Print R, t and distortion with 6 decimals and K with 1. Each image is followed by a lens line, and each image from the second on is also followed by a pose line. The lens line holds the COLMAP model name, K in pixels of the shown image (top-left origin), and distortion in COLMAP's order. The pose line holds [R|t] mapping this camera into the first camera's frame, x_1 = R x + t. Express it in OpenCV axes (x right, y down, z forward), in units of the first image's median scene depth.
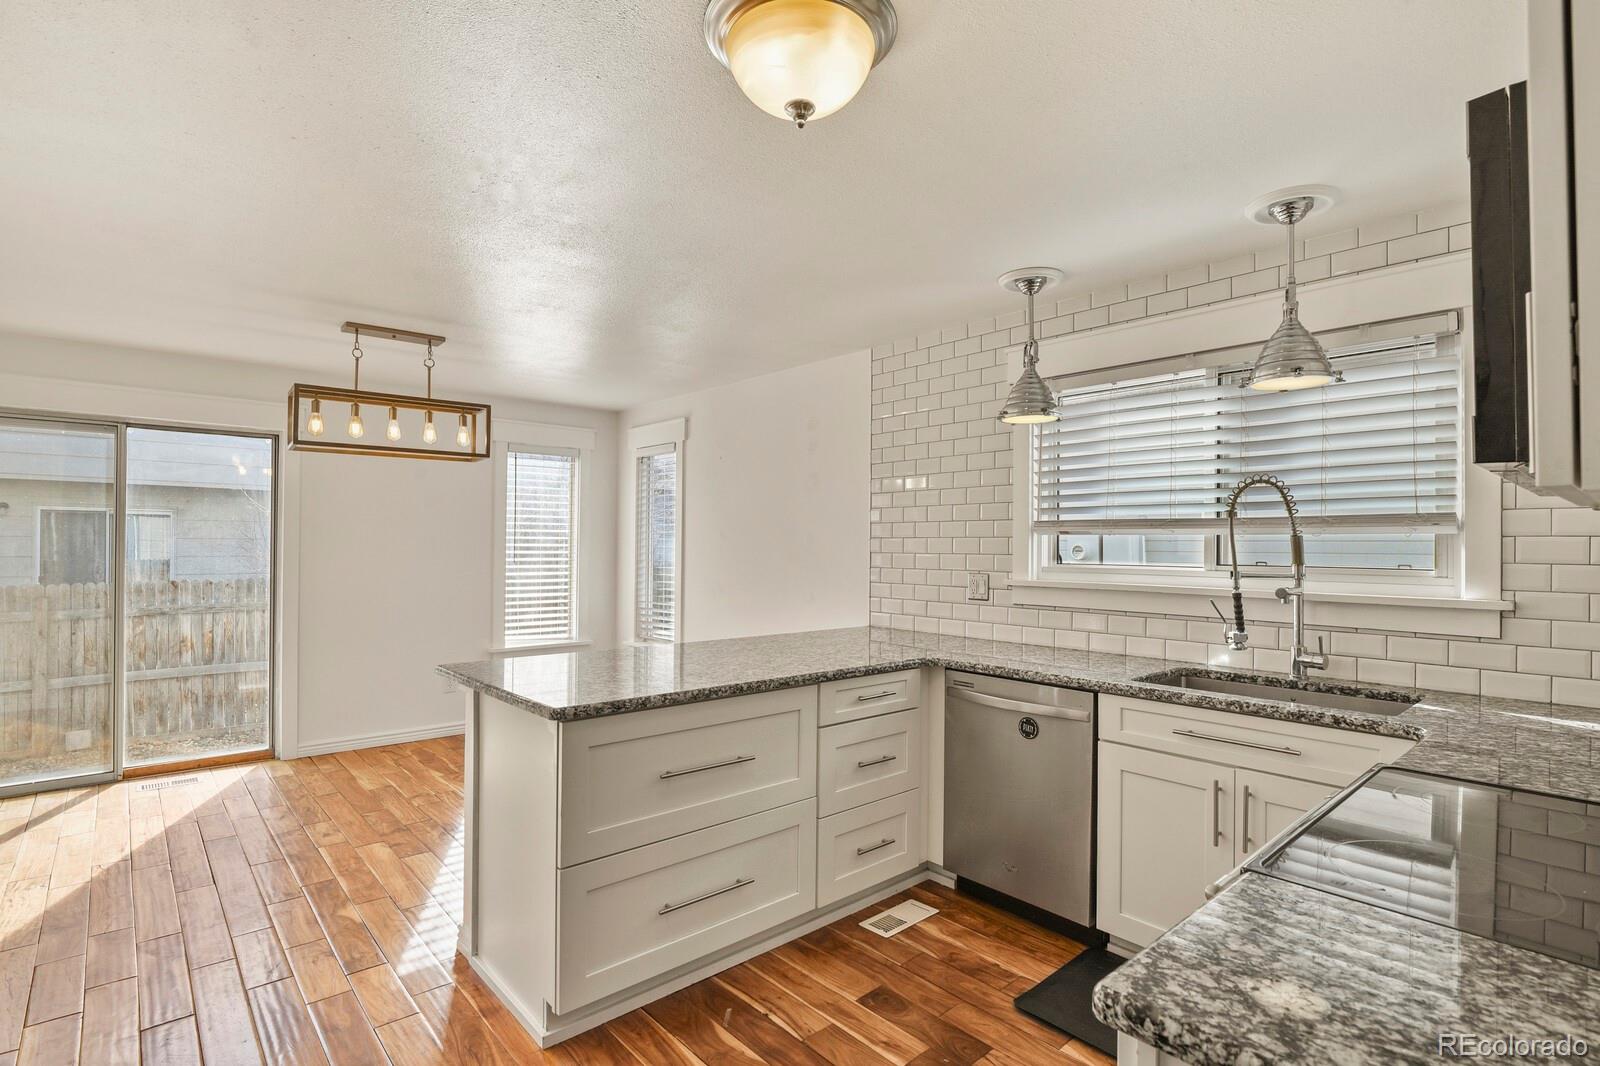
lens RADIAL K [[775.9, 0, 810.6], [0, 775.9, 541.5], [0, 0, 1]] dist [-0.008817, -0.001960]
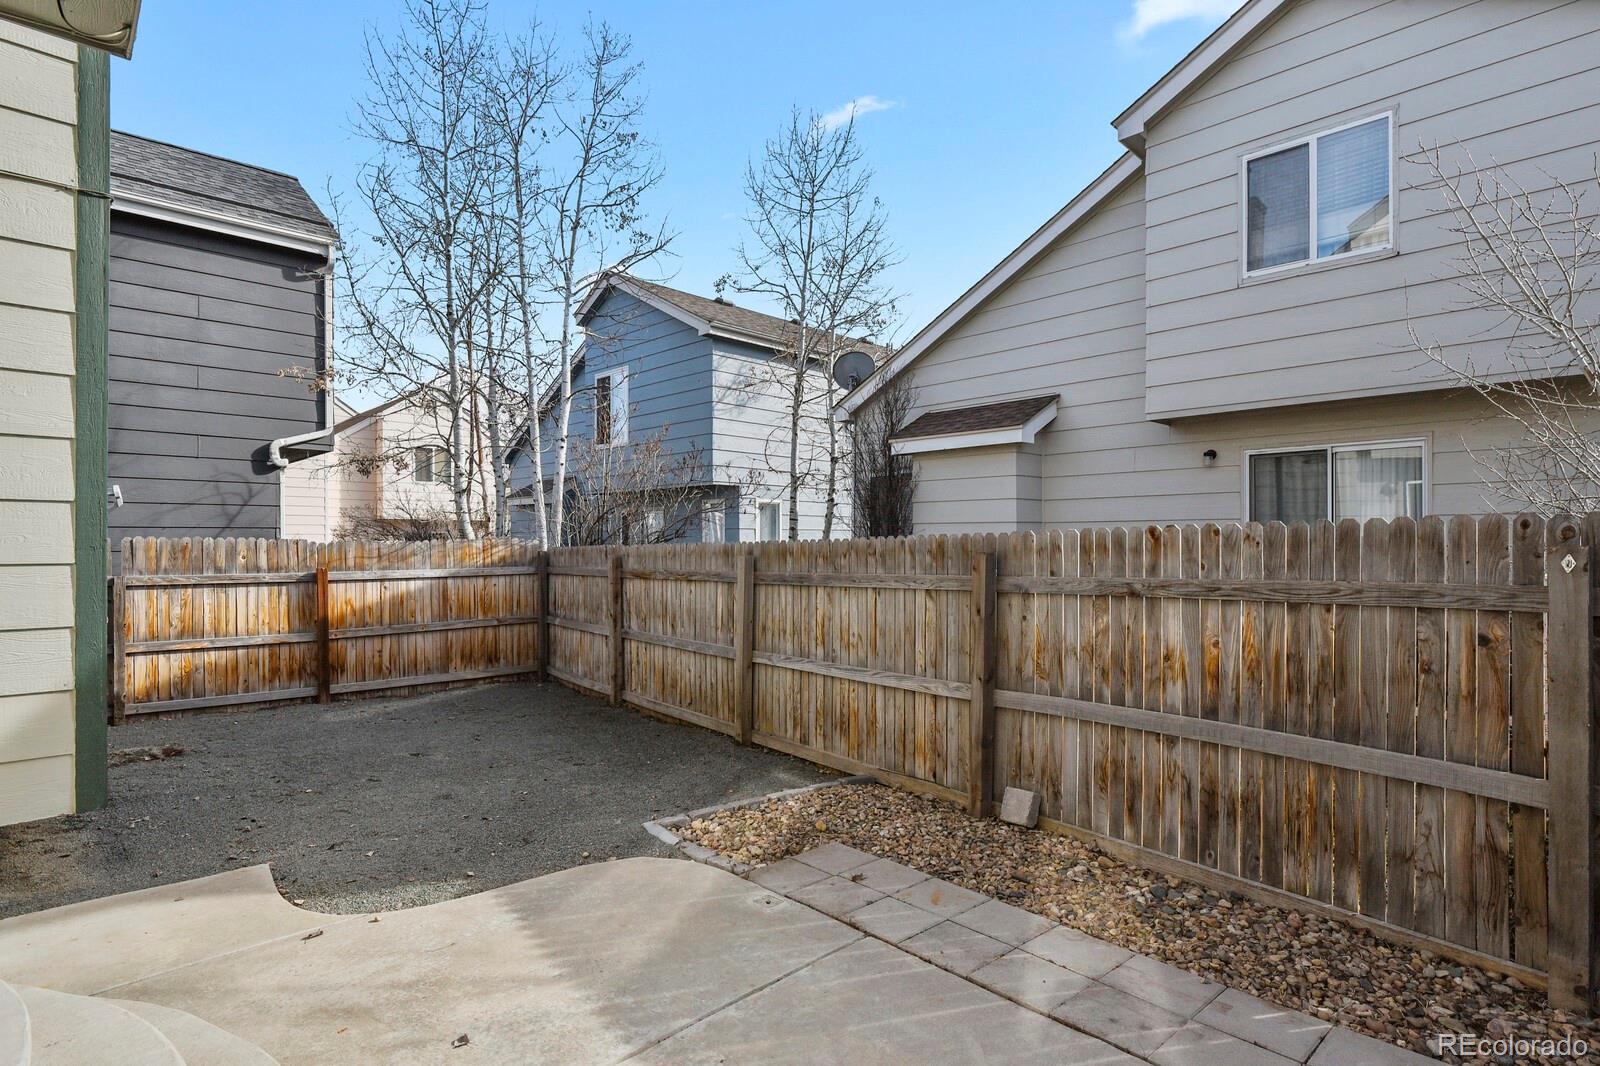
lens RADIAL K [[815.9, 0, 793.8], [0, 815.9, 541.3], [0, 0, 1]] dist [0.001742, 0.000084]
pose [[0.018405, -0.007982, -0.999799, -0.706500], [0.004517, 0.999959, -0.007900, 0.135244], [0.999820, -0.004370, 0.018440, 1.648439]]
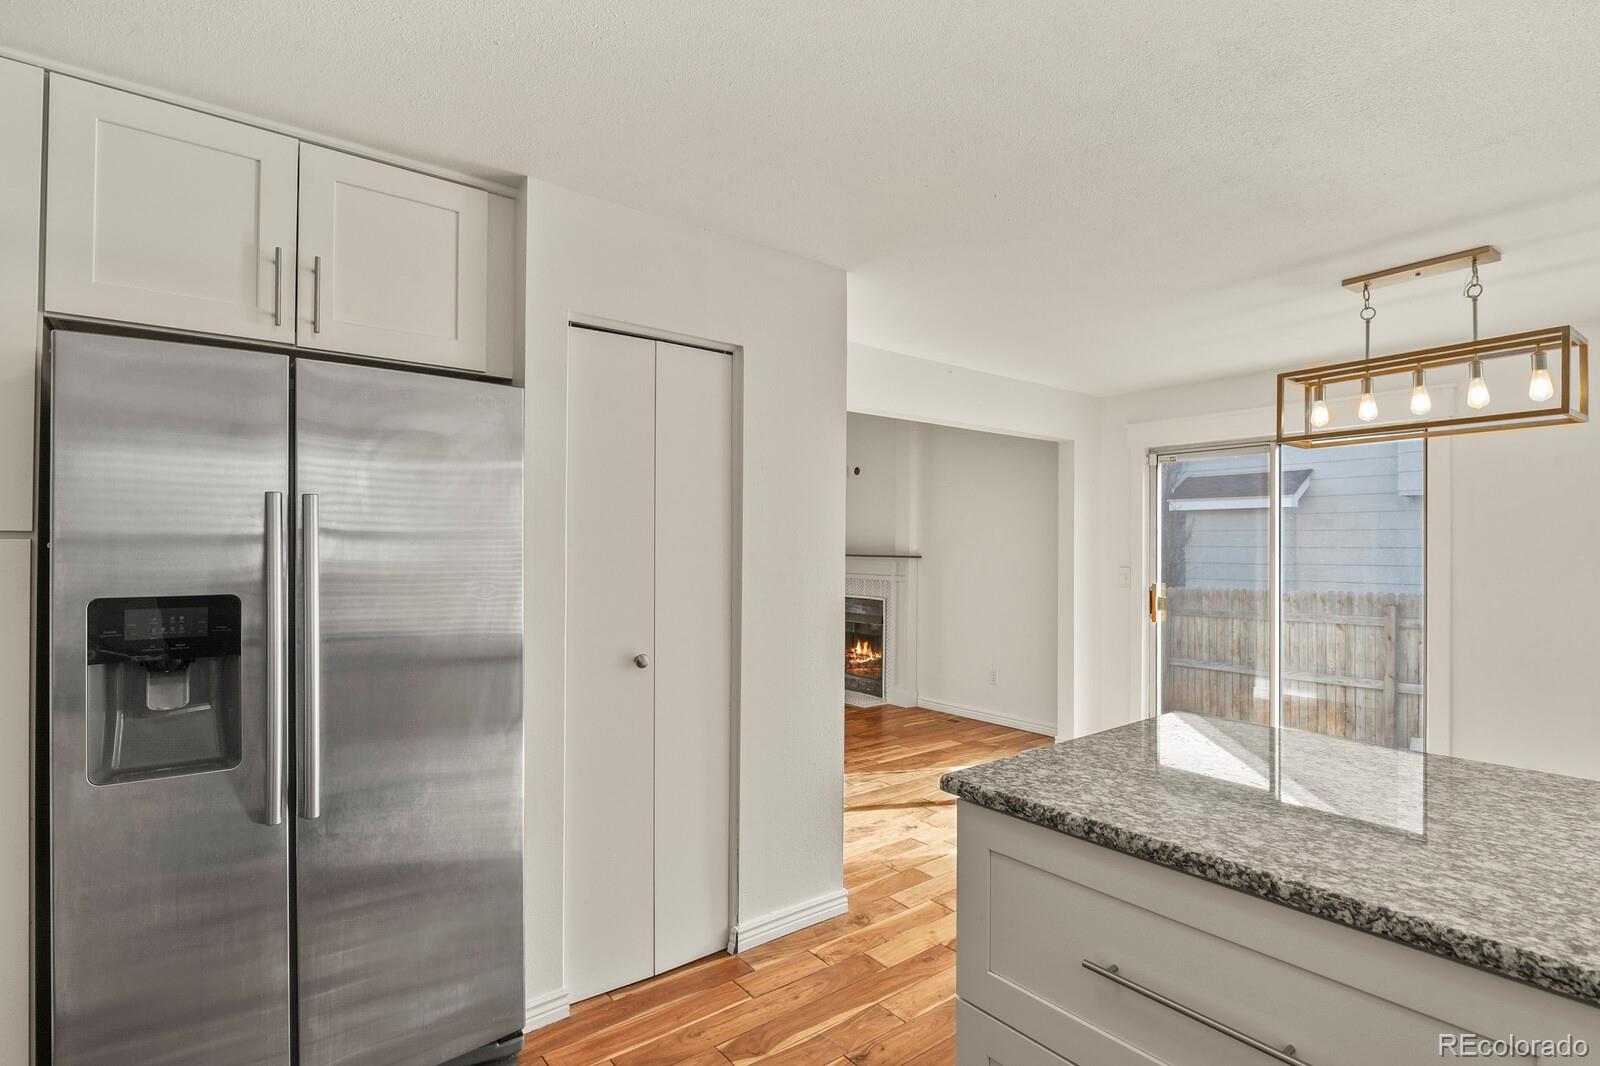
lens RADIAL K [[775.9, 0, 806.1], [0, 775.9, 542.3], [0, 0, 1]] dist [-0.008817, -0.001960]
pose [[-0.062733, -0.012841, -0.997948, 0.240201], [0.000067, 0.999917, -0.012871, -0.000392], [0.998030, -0.000874, -0.062727, 0.500020]]
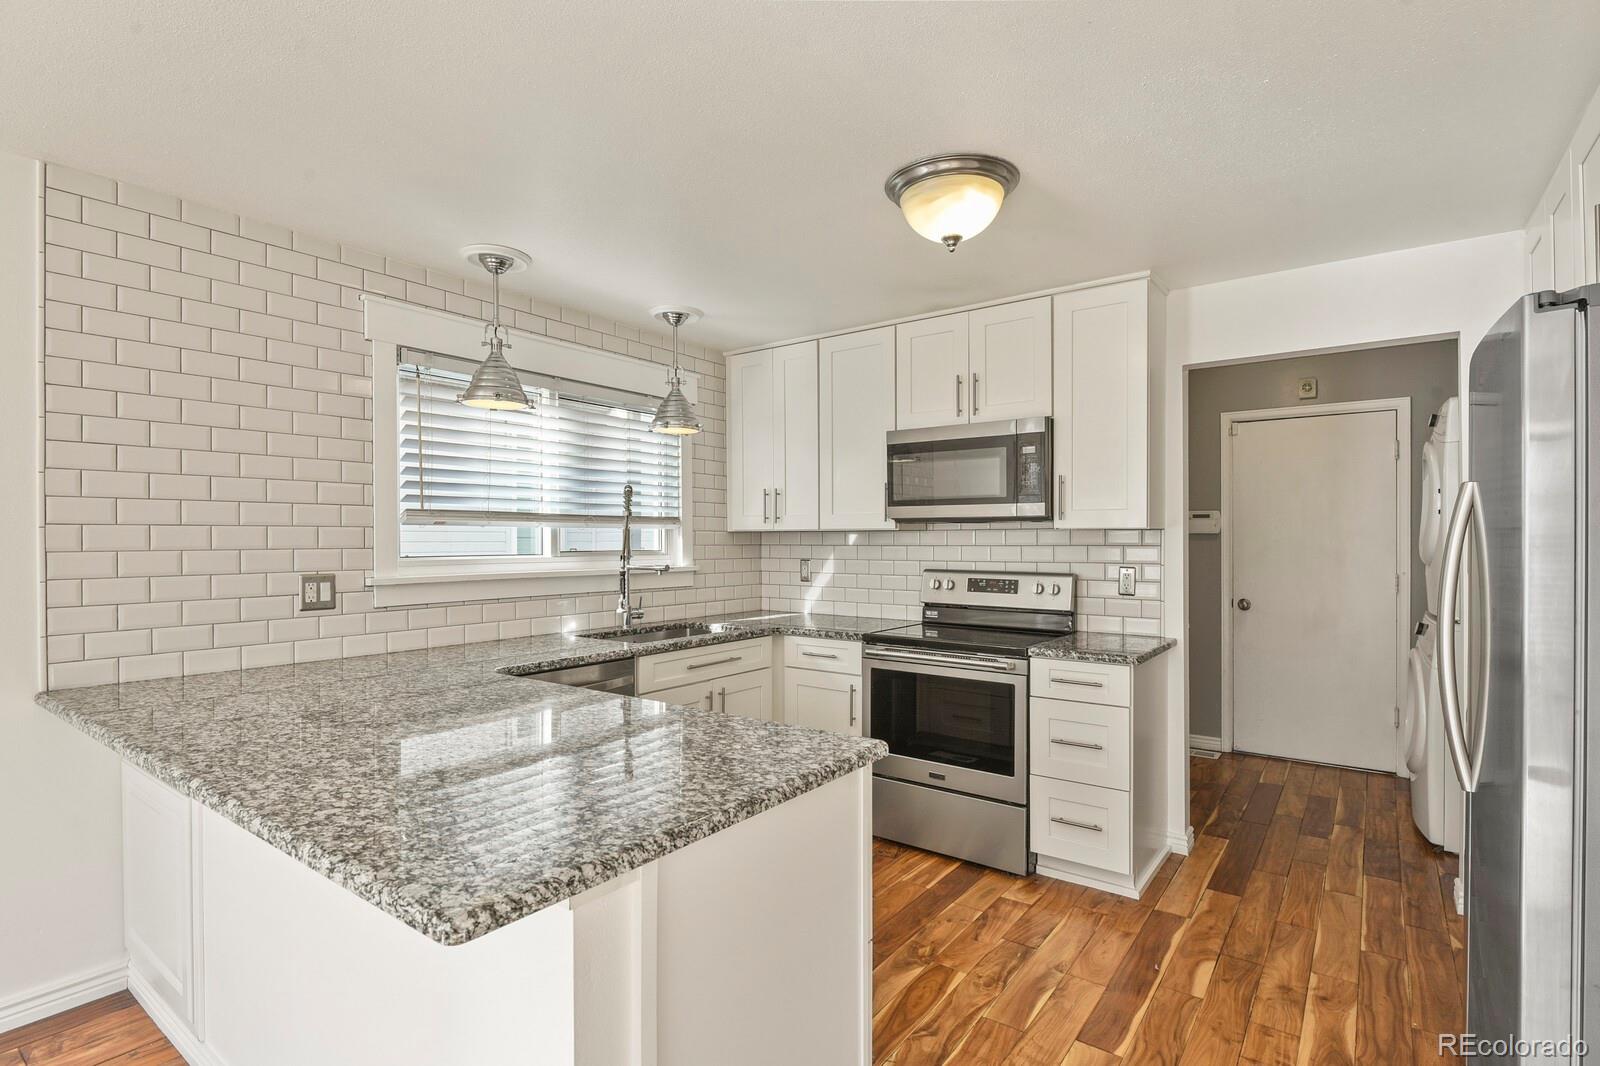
lens RADIAL K [[775.9, 0, 807.4], [0, 775.9, 539.0], [0, 0, 1]] dist [-0.008817, -0.001960]
pose [[-0.199606, -0.008574, 0.979839, -0.608076], [-0.005469, 0.999956, 0.007636, -0.001261], [-0.979861, -0.003835, -0.199644, 0.680866]]
